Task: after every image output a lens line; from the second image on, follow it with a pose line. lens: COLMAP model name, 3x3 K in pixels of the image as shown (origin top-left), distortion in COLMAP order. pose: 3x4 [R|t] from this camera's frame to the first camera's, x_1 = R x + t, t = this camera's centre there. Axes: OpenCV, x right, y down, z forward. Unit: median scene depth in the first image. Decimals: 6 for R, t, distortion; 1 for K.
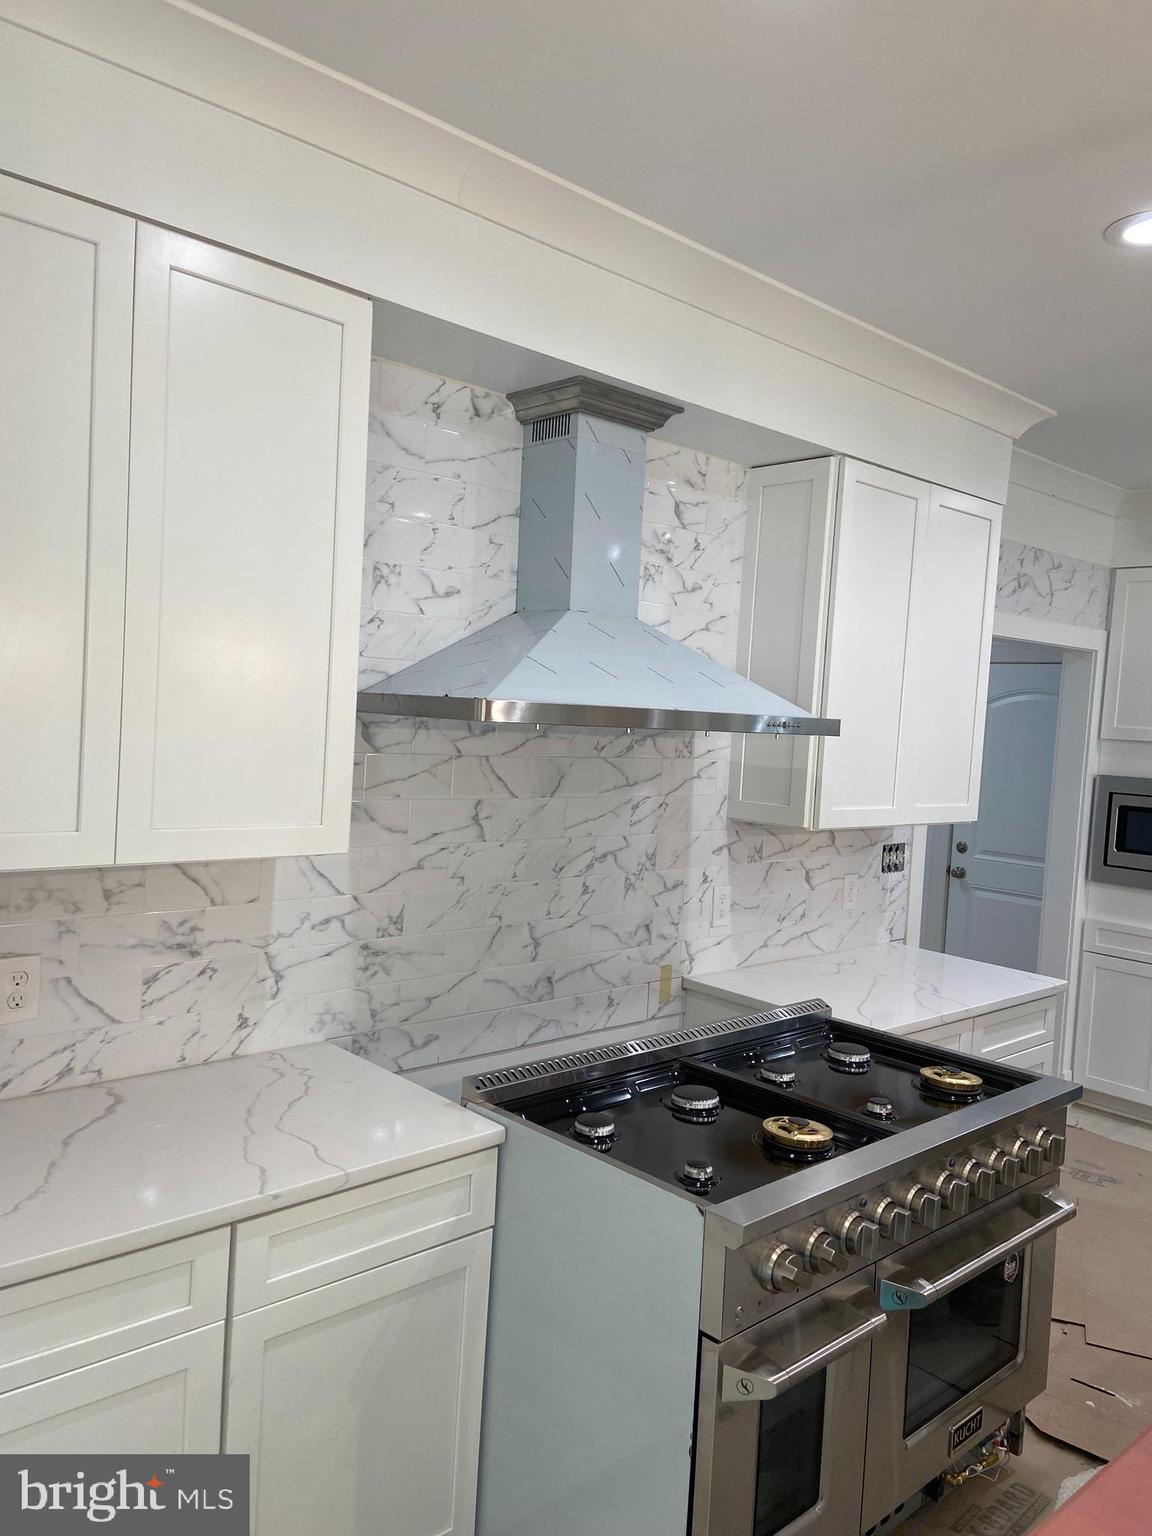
lens RADIAL K [[1149.6, 0, 576.0], [0, 1149.6, 768.0], [0, 0, 1]] dist [0.140582, -0.158047]
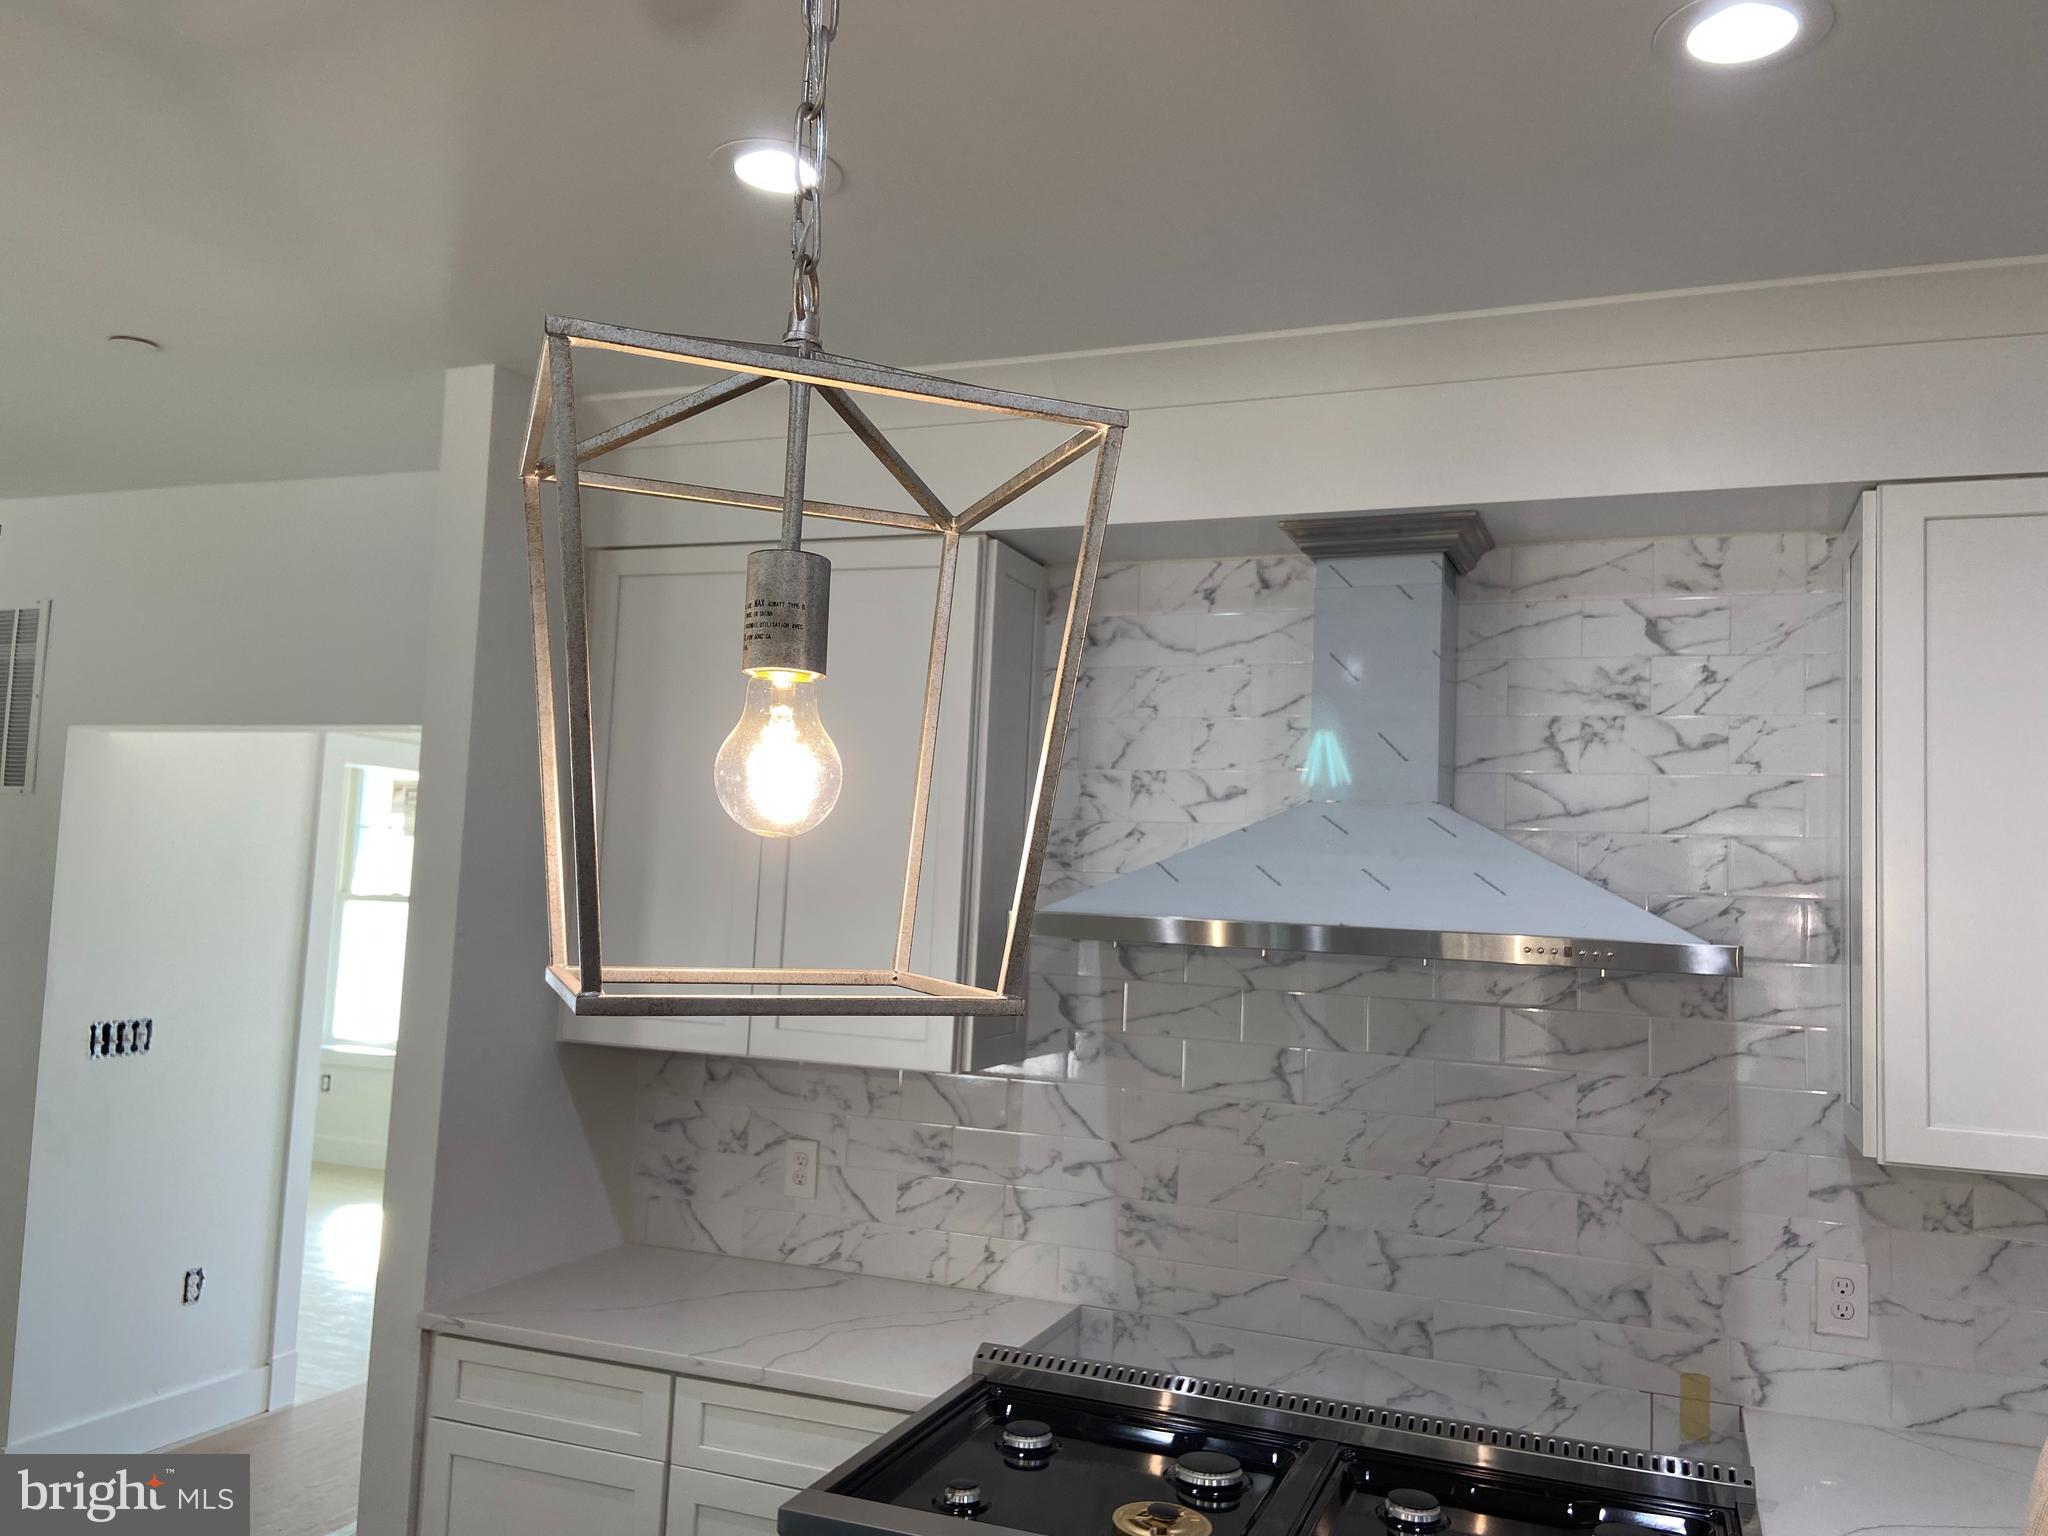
lens RADIAL K [[1532.8, 0, 1024.0], [0, 1532.8, 768.0], [0, 0, 1]] dist [0.140582, -0.158047]
pose [[0.447131, -0.117263, -0.886749, 0.826931], [-0.066010, 0.984340, -0.163453, 0.024469], [0.892029, 0.131620, 0.432389, 0.370518]]
